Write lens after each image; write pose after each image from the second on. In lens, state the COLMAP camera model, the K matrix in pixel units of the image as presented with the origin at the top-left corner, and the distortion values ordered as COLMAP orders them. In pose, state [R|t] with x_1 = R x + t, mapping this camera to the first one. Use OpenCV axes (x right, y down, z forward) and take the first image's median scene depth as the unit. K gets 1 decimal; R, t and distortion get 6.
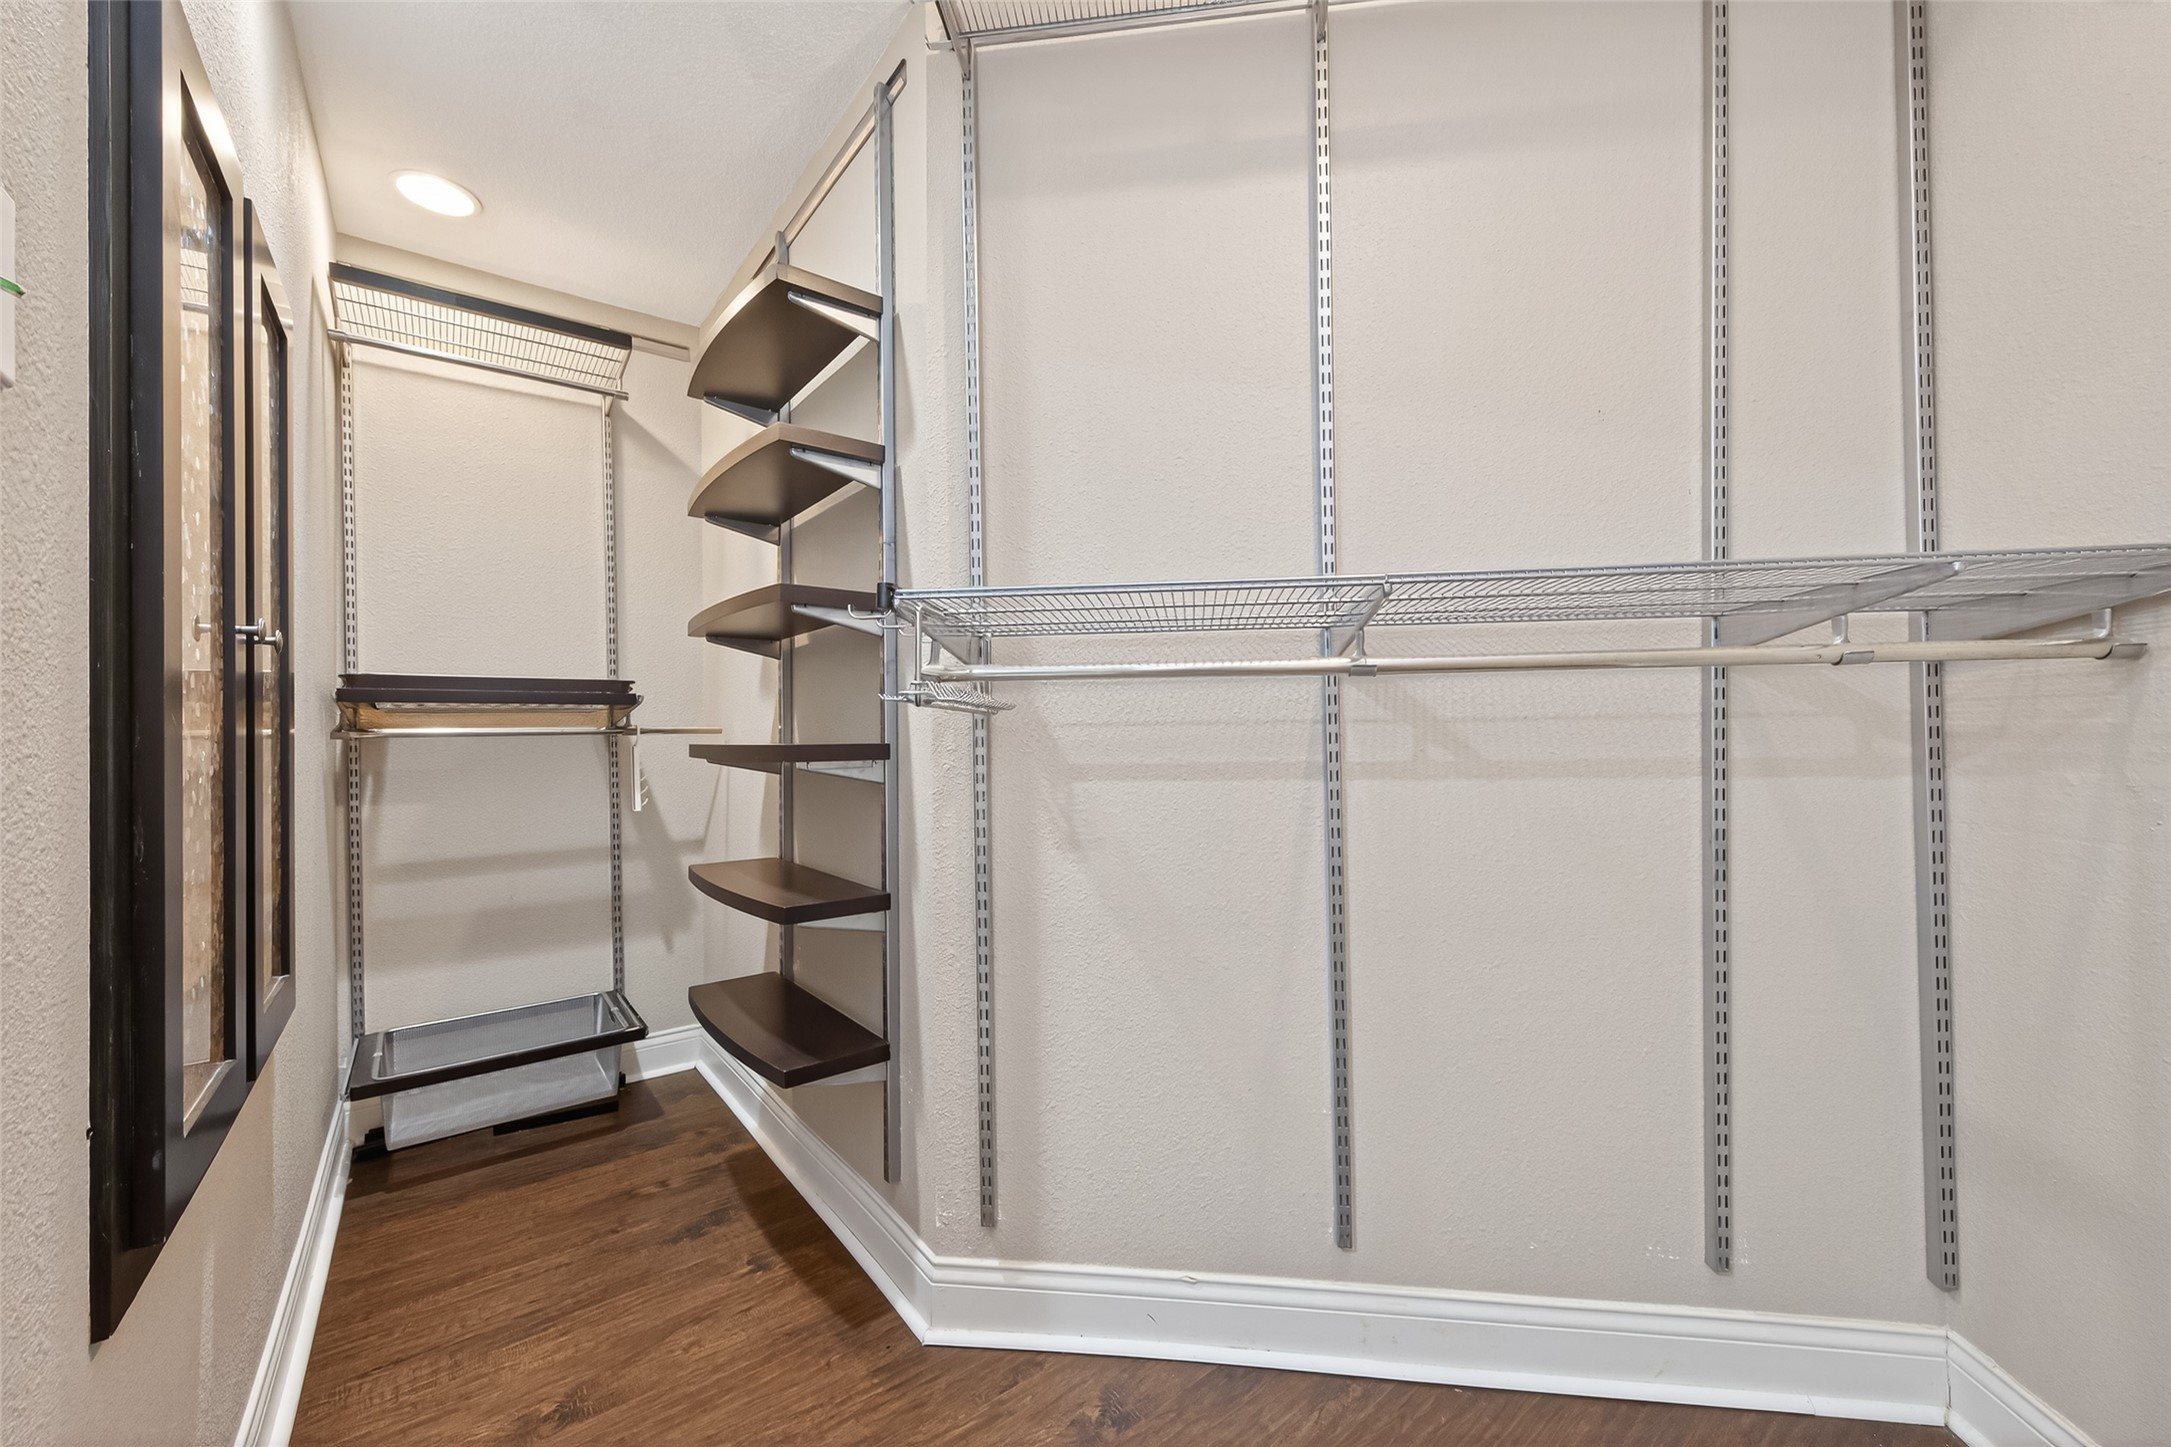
lens RADIAL K [[841.5, 0, 1087.5], [0, 841.5, 721.5], [0, 0, 1]] dist [0.005025, -0.001428]
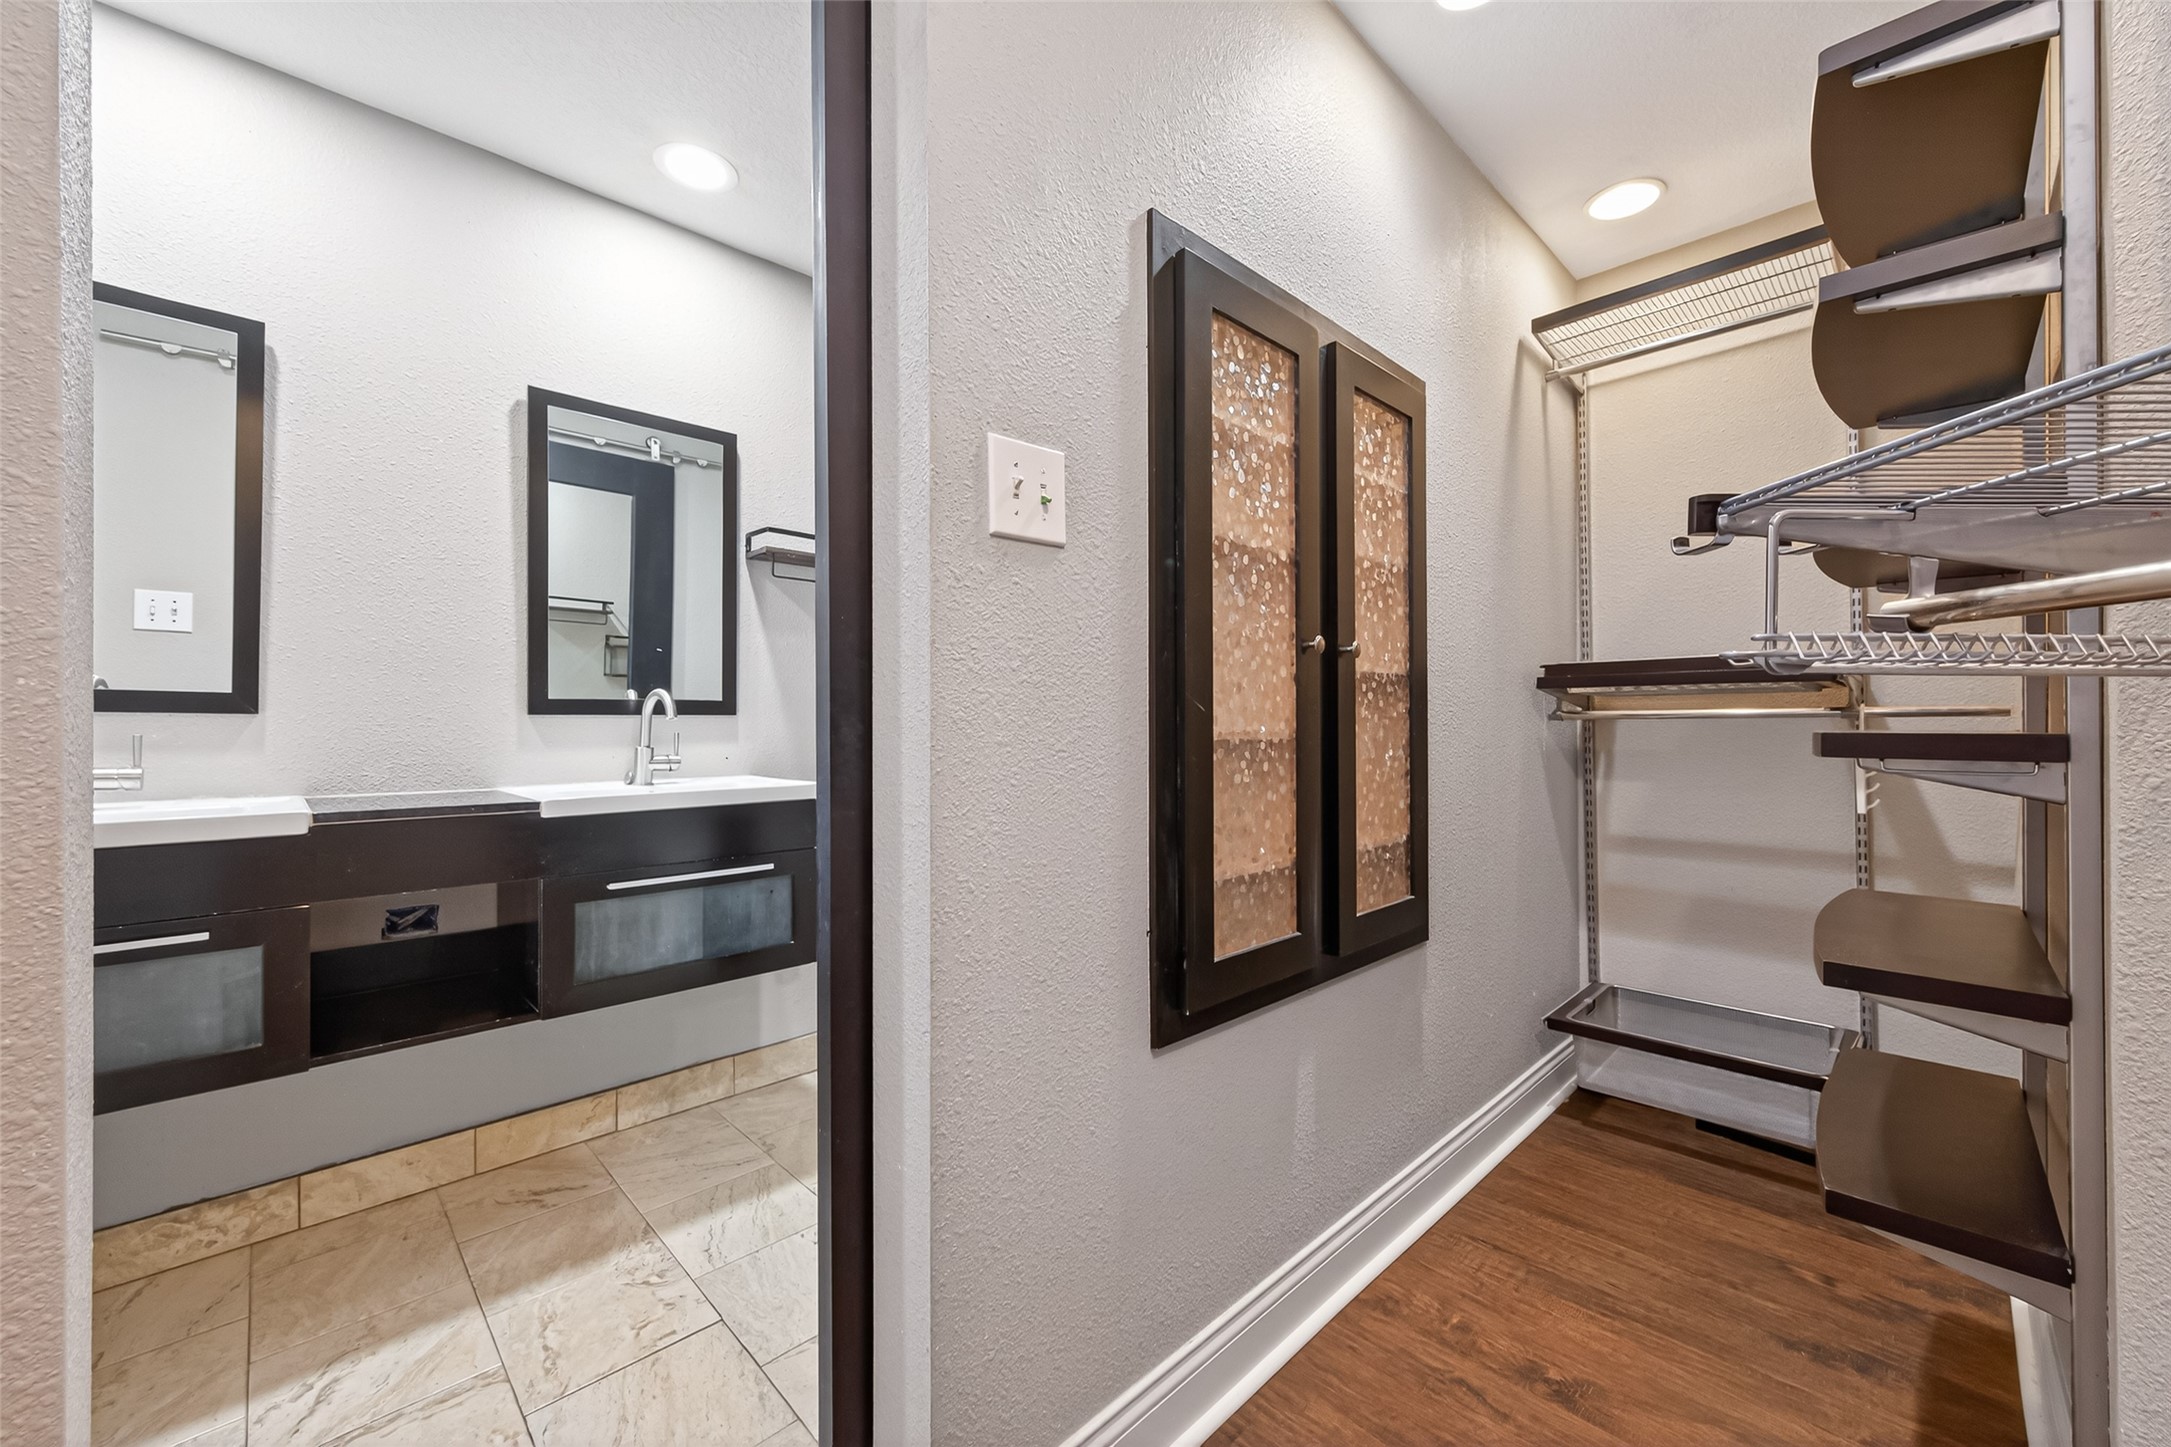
lens RADIAL K [[841.5, 0, 1087.0], [0, 841.5, 719.8], [0, 0, 1]] dist [0.005025, -0.001428]
pose [[0.118952, 0.004726, -0.992889, 0.205068], [0.013643, 0.999886, 0.006394, 0.003616], [0.992806, -0.014307, 0.118874, 0.219742]]
